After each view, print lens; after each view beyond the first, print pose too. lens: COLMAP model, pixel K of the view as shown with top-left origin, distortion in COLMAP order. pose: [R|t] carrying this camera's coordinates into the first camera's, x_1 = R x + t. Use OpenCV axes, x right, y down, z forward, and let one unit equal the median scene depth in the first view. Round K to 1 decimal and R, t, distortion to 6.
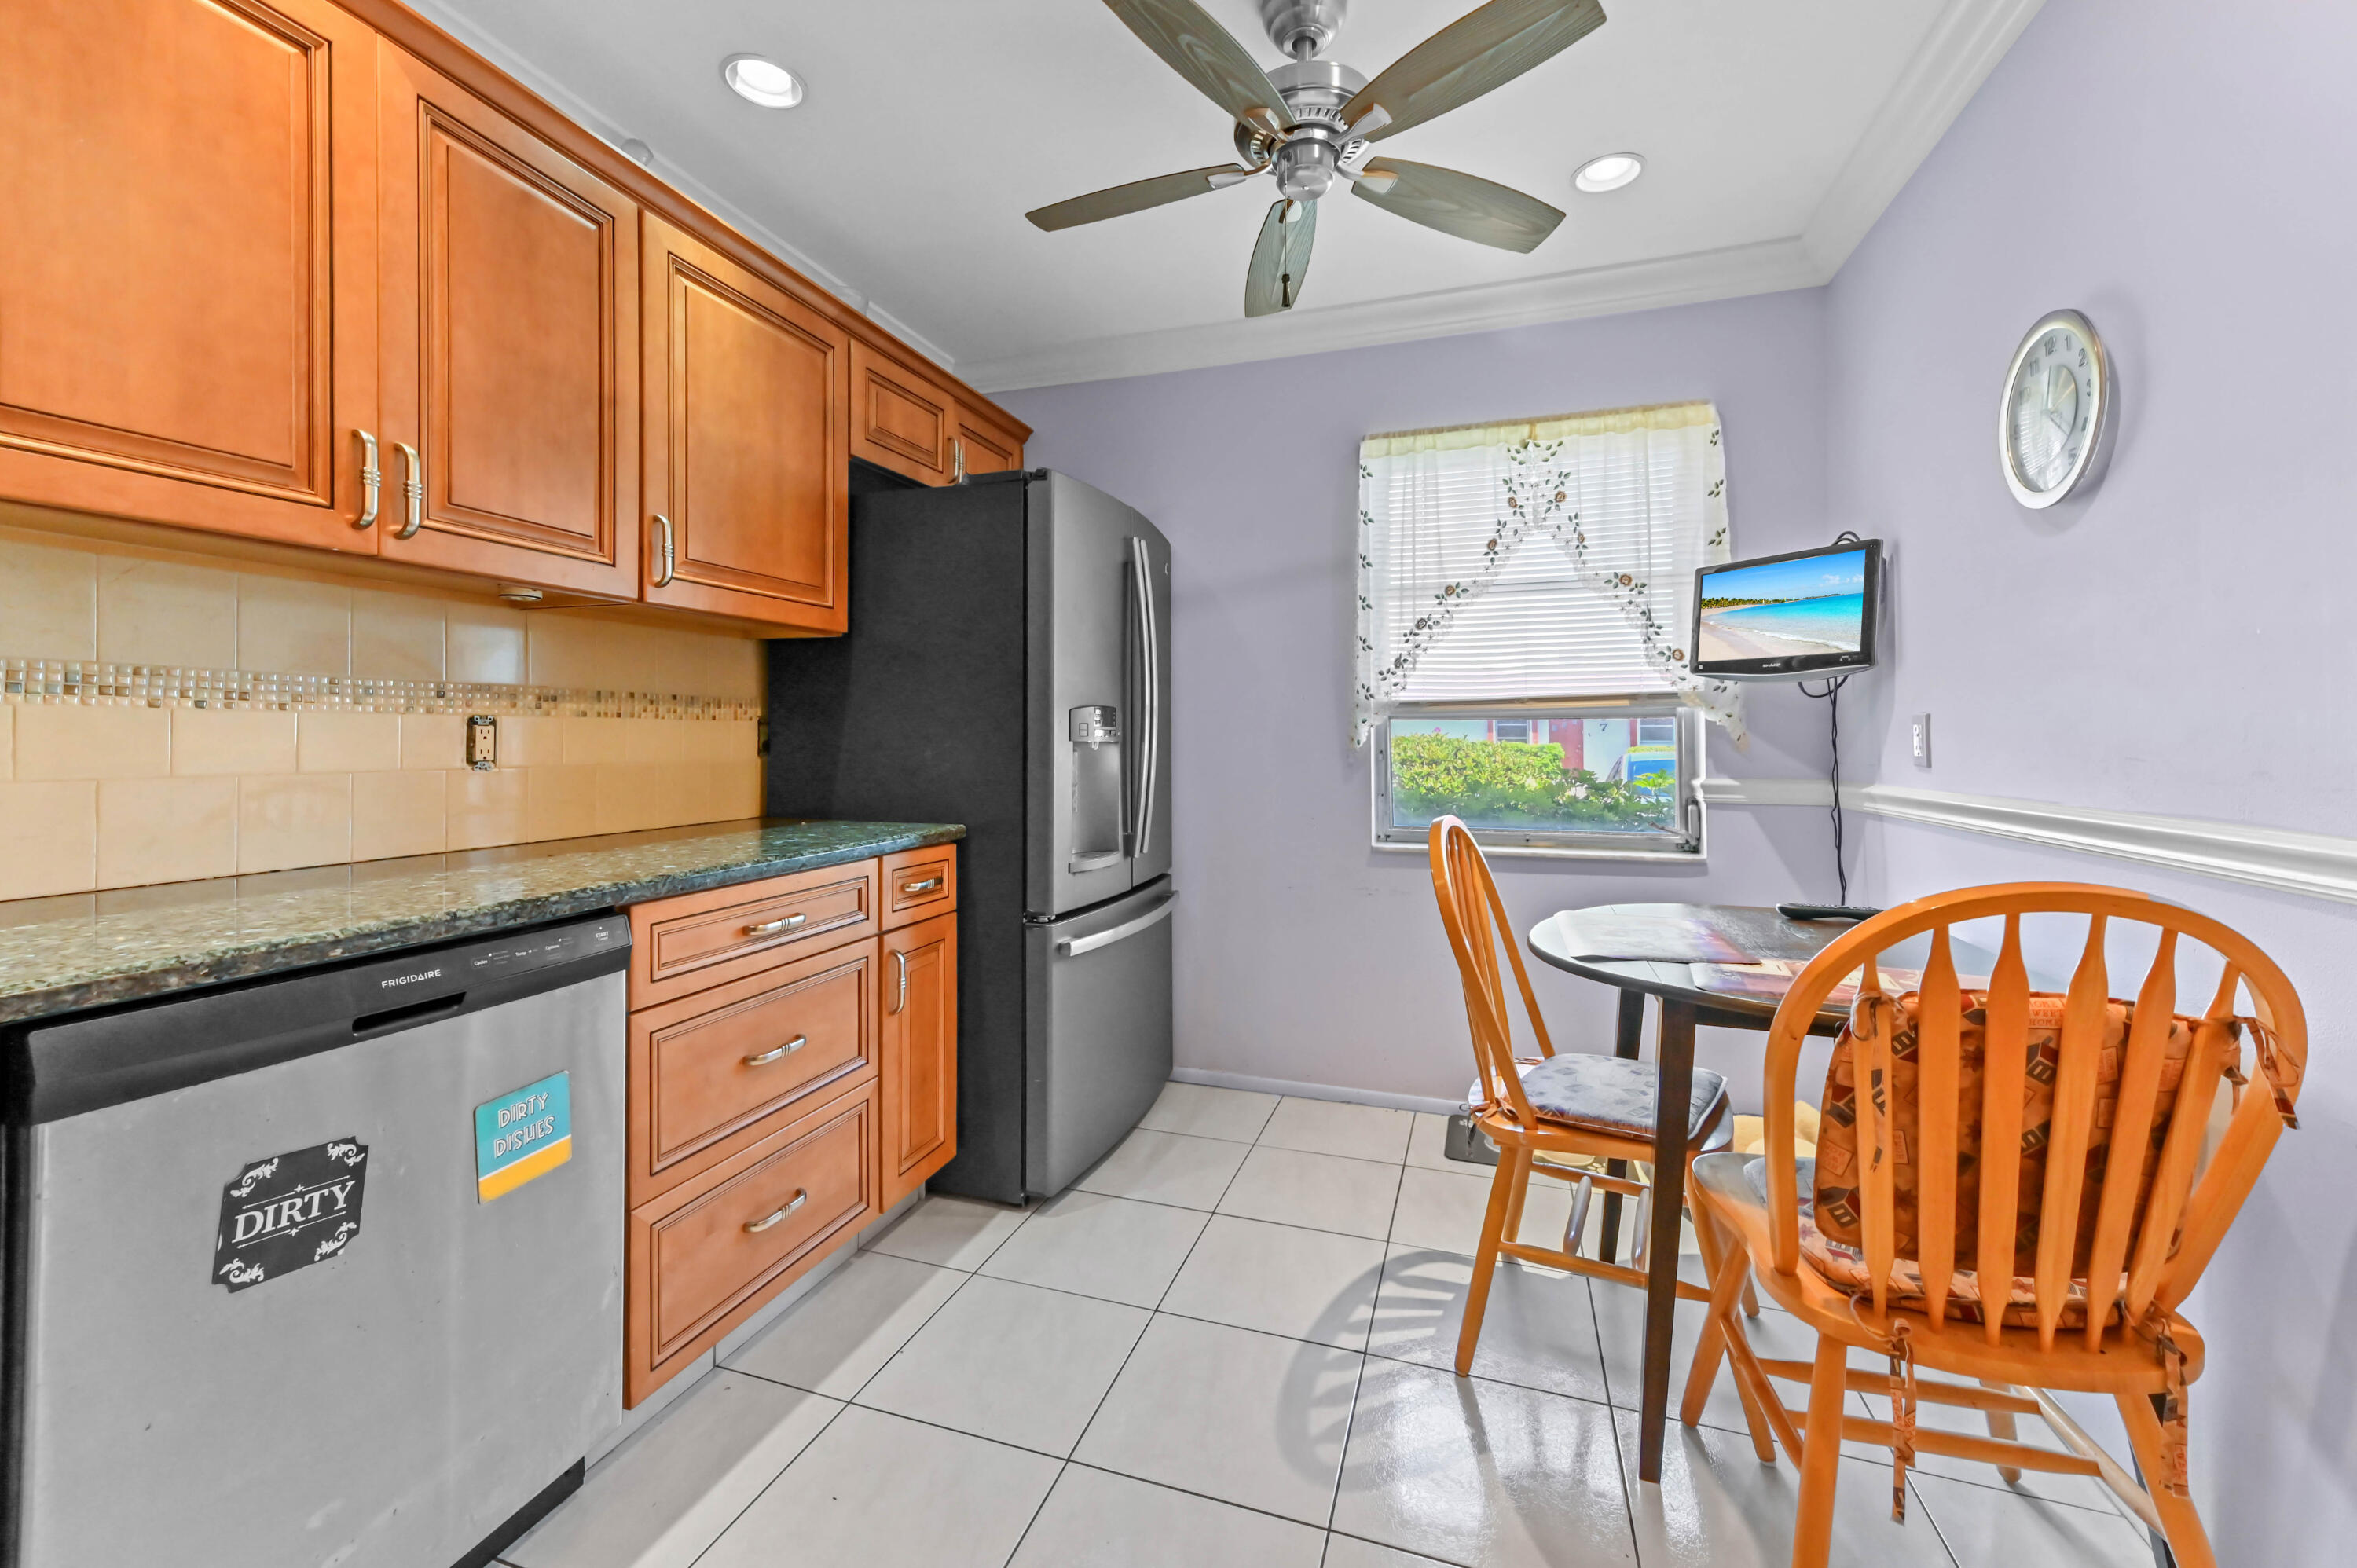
lens RADIAL K [[947.4, 0, 1163.3], [0, 947.4, 726.2], [0, 0, 1]] dist [0.011528, -0.000424]
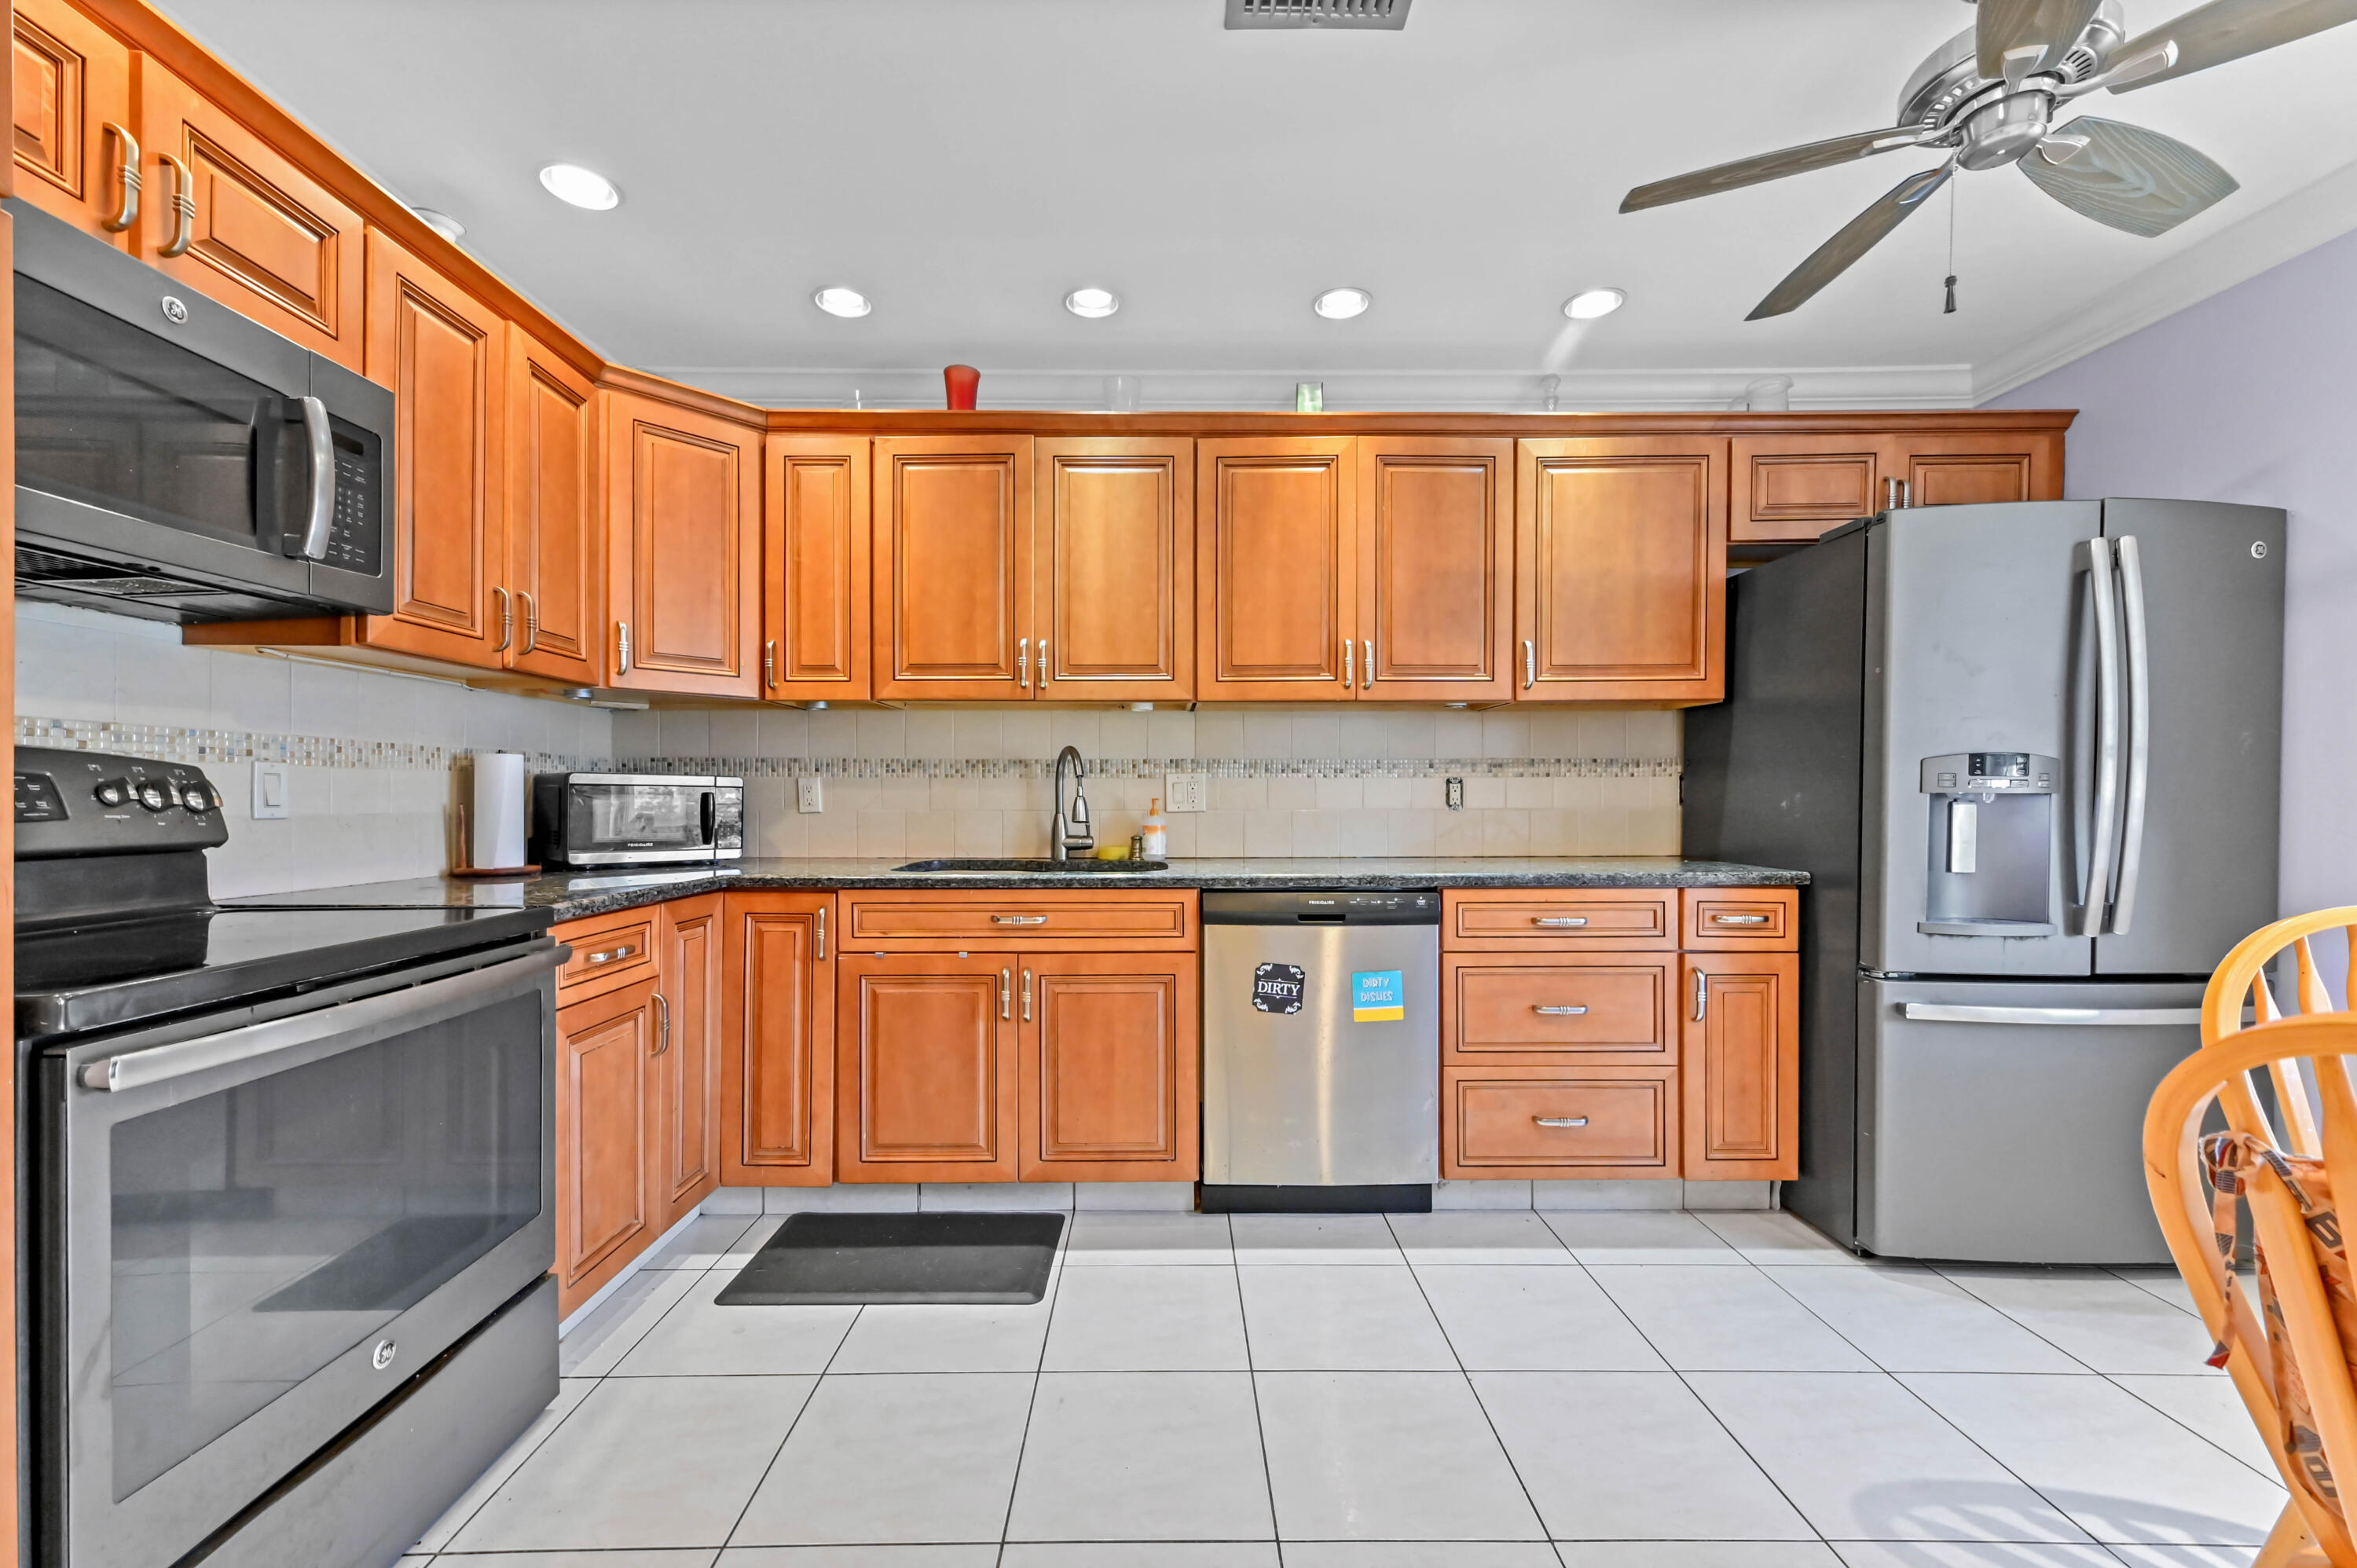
lens RADIAL K [[947.4, 0, 1180.6], [0, 947.4, 795.2], [0, 0, 1]] dist [0.011528, -0.000424]
pose [[0.327866, 0.001277, -0.944723, 0.658620], [0.015764, 0.999852, 0.006822, 0.000310], [0.944593, -0.017129, 0.327797, -0.001139]]
